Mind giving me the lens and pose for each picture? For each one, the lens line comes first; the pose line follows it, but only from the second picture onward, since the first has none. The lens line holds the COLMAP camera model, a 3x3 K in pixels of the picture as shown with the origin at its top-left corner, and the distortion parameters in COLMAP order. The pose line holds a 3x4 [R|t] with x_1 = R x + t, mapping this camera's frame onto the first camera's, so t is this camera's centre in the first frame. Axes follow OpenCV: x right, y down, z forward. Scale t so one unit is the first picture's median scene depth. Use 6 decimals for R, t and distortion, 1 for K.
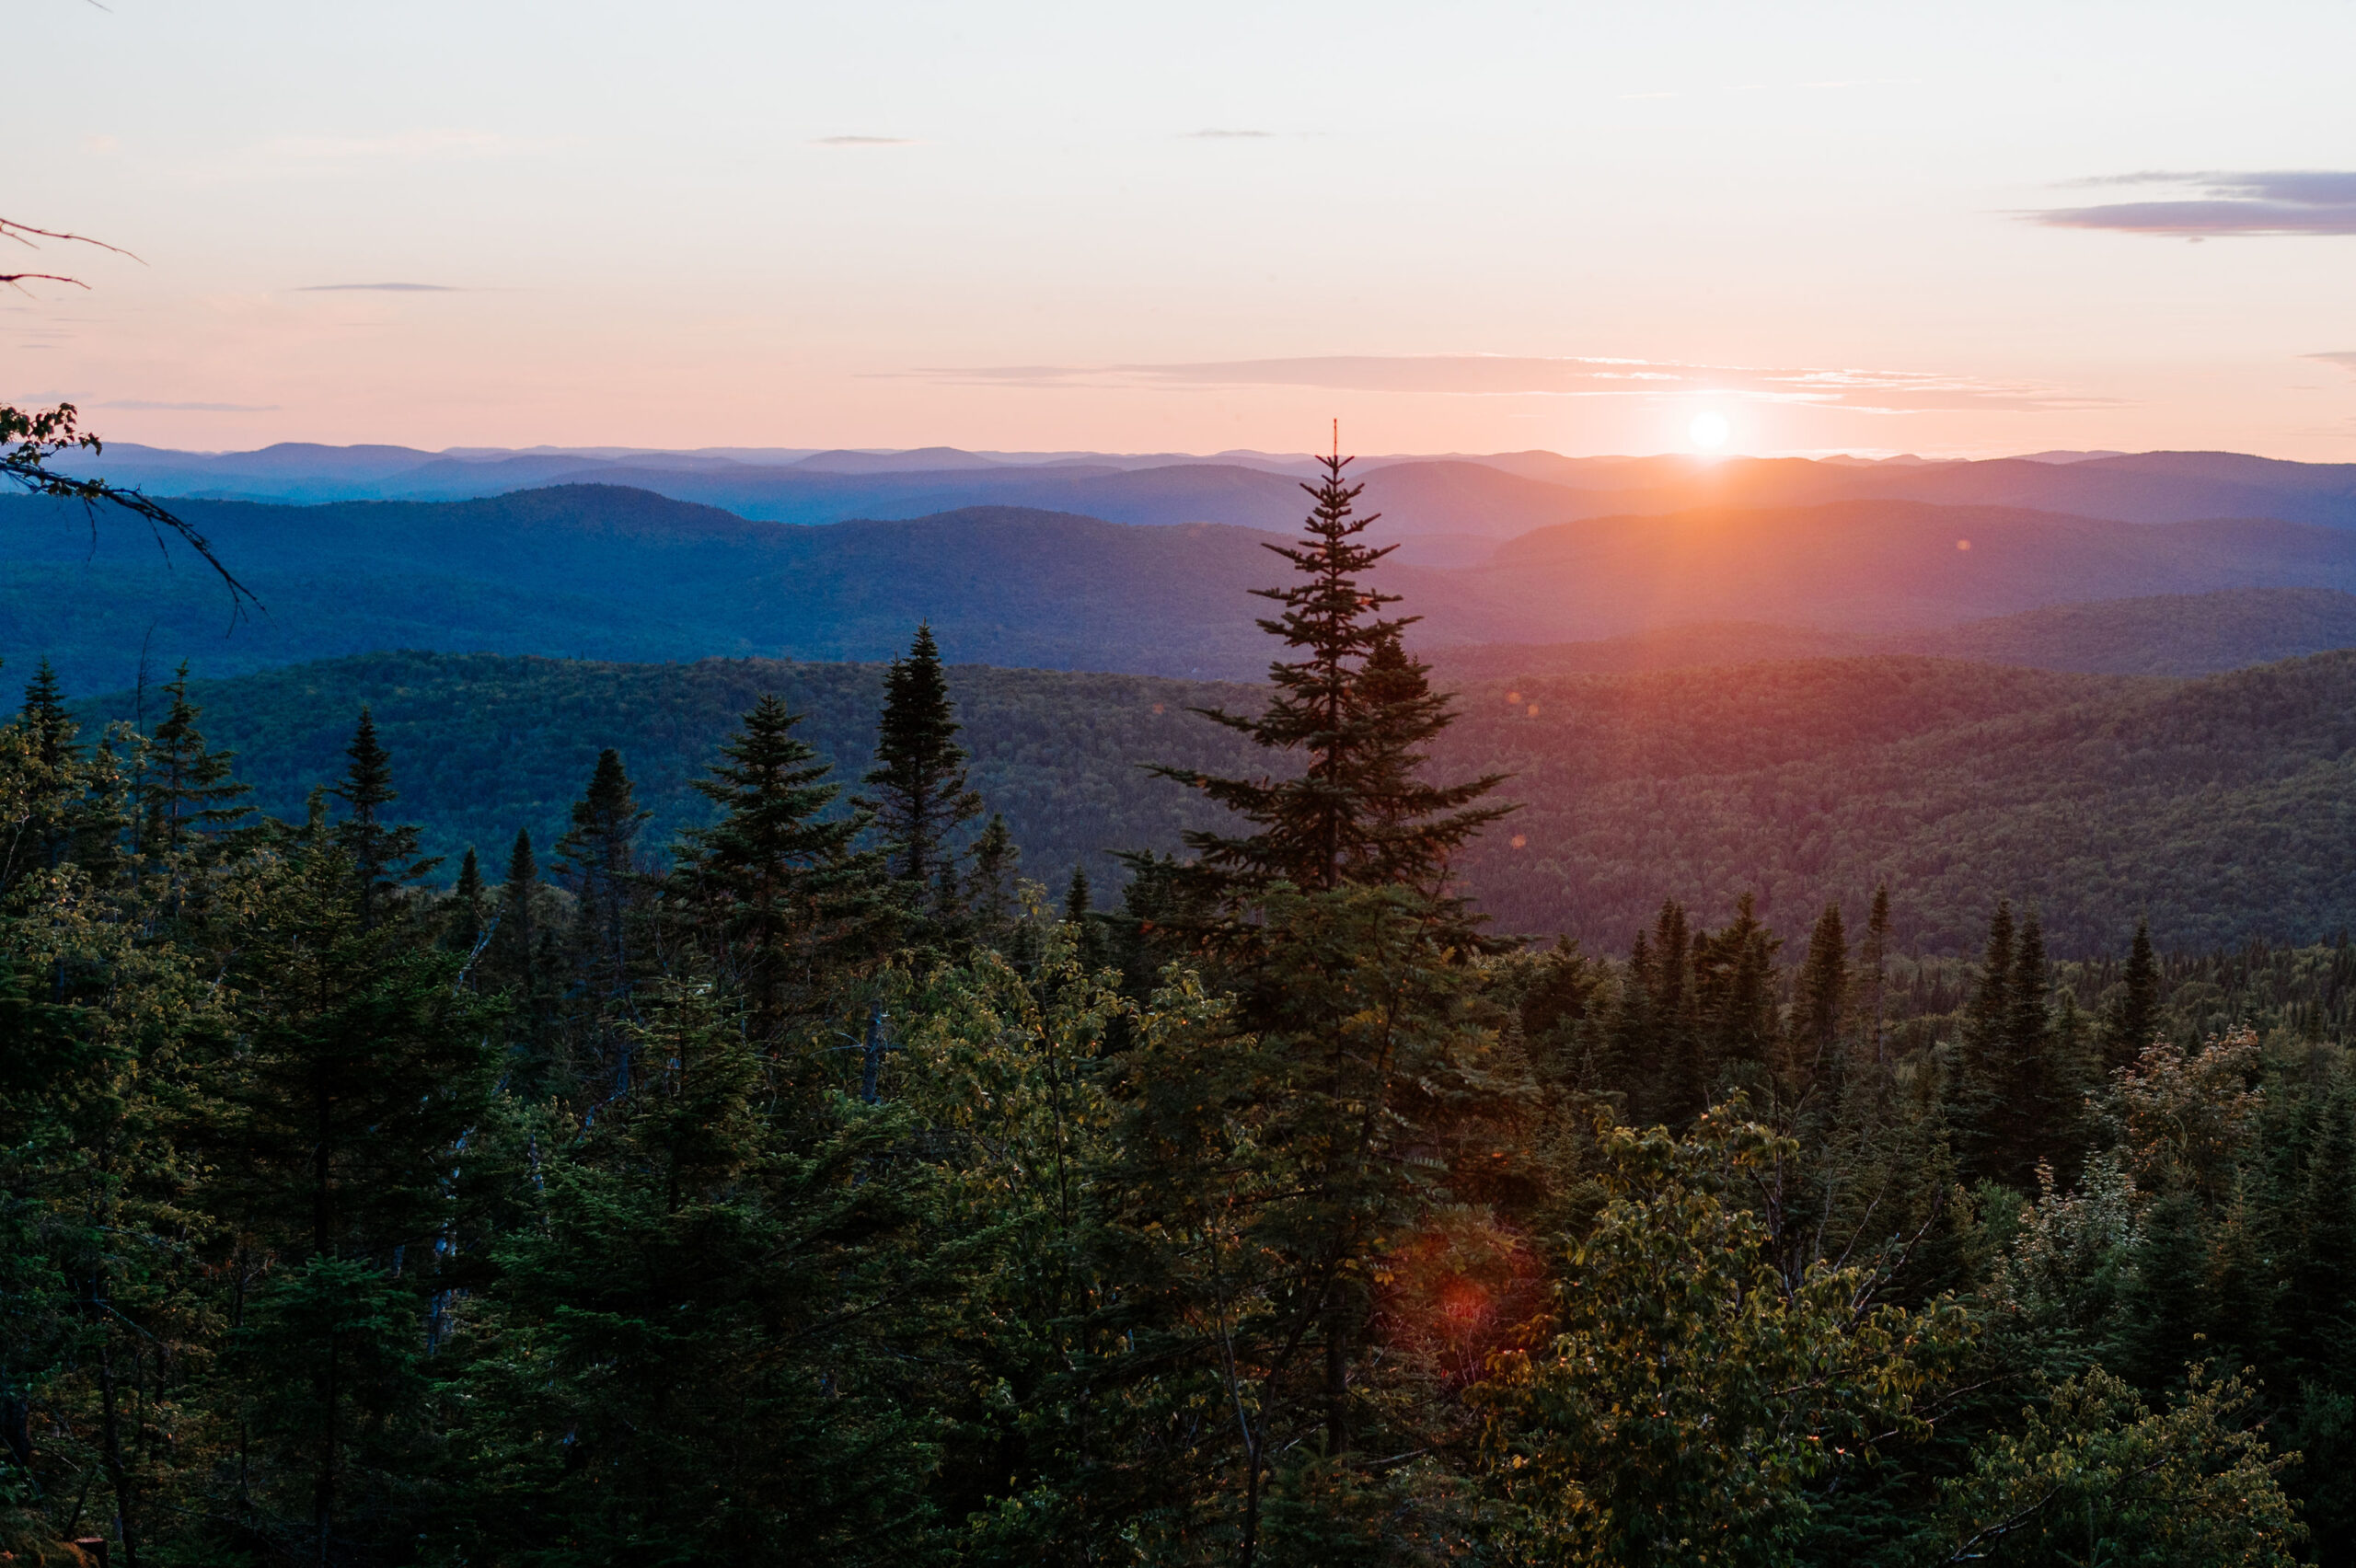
lens RADIAL K [[3424.6, 0, 1644.6], [0, 3424.6, 783.9], [0, 0, 1]] dist [-0.000520, 0.002060]
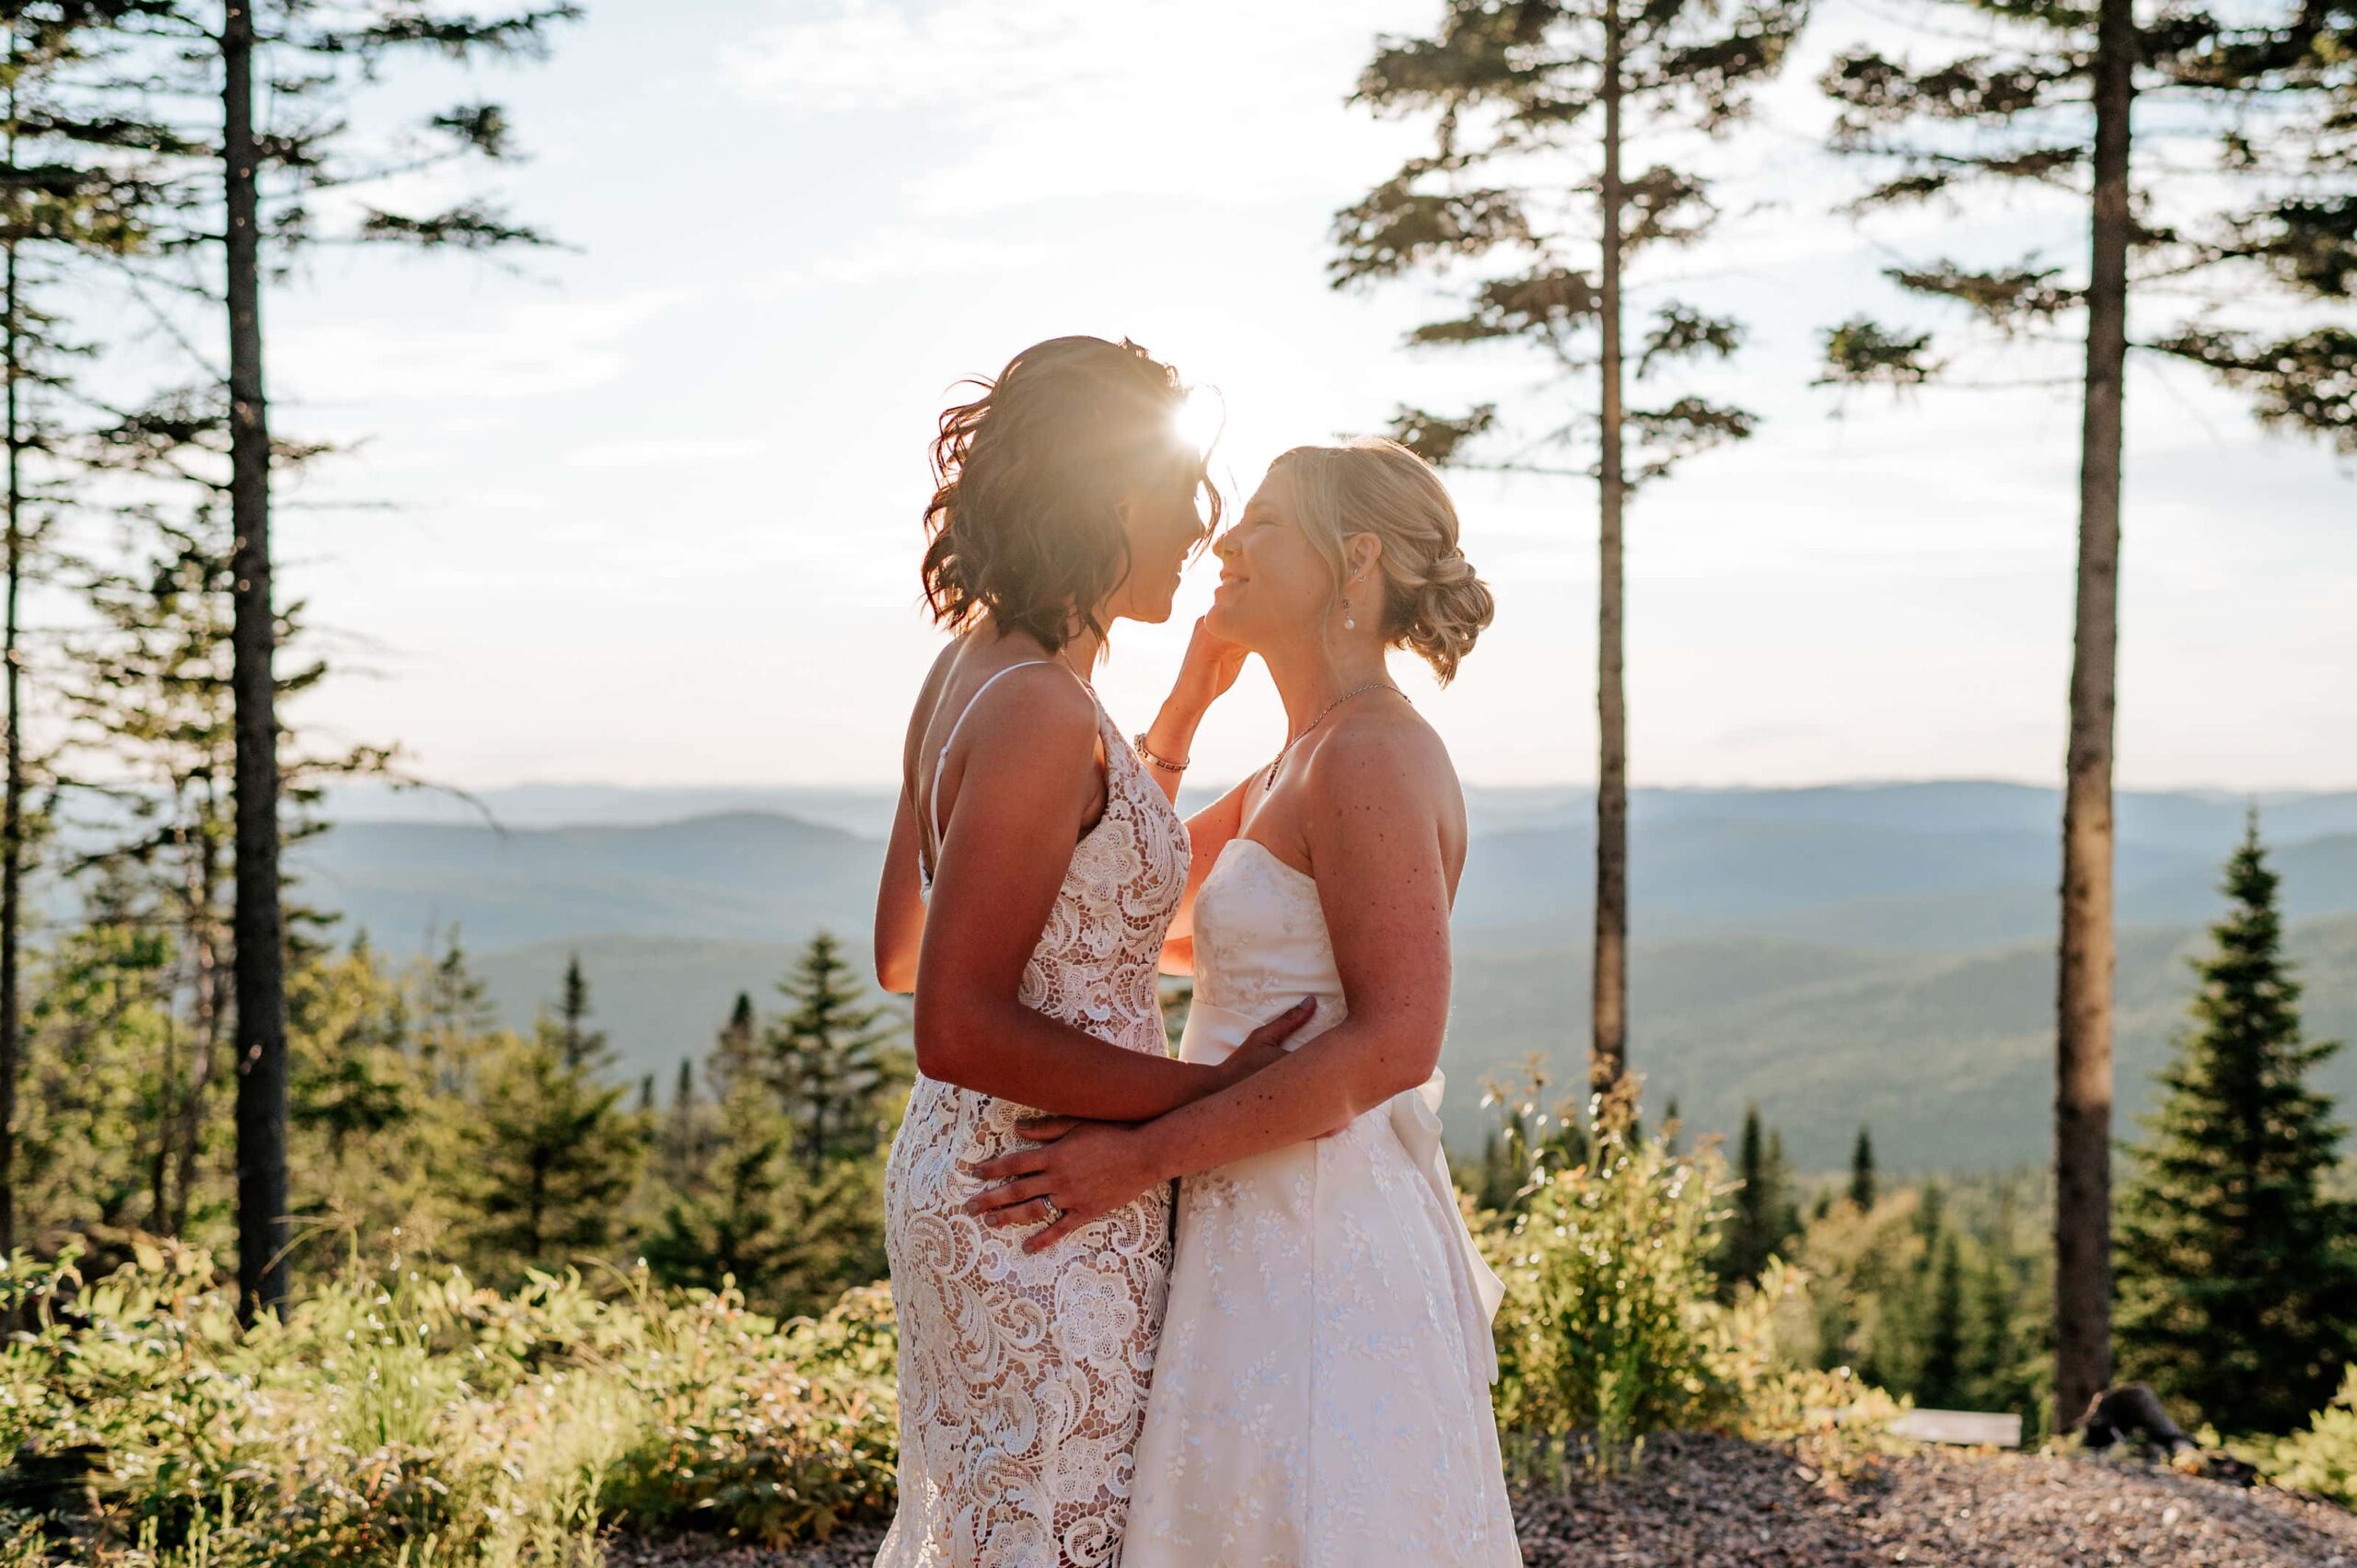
lens RADIAL K [[2621.7, 0, 1270.7], [0, 2621.7, 754.2], [0, 0, 1]] dist [-0.002788, -0.022548]
pose [[0.994888, -0.008355, -0.100636, 0.082152], [-0.002433, 0.994298, -0.106607, 0.025784], [0.100953, 0.106307, 0.989195, -0.203471]]
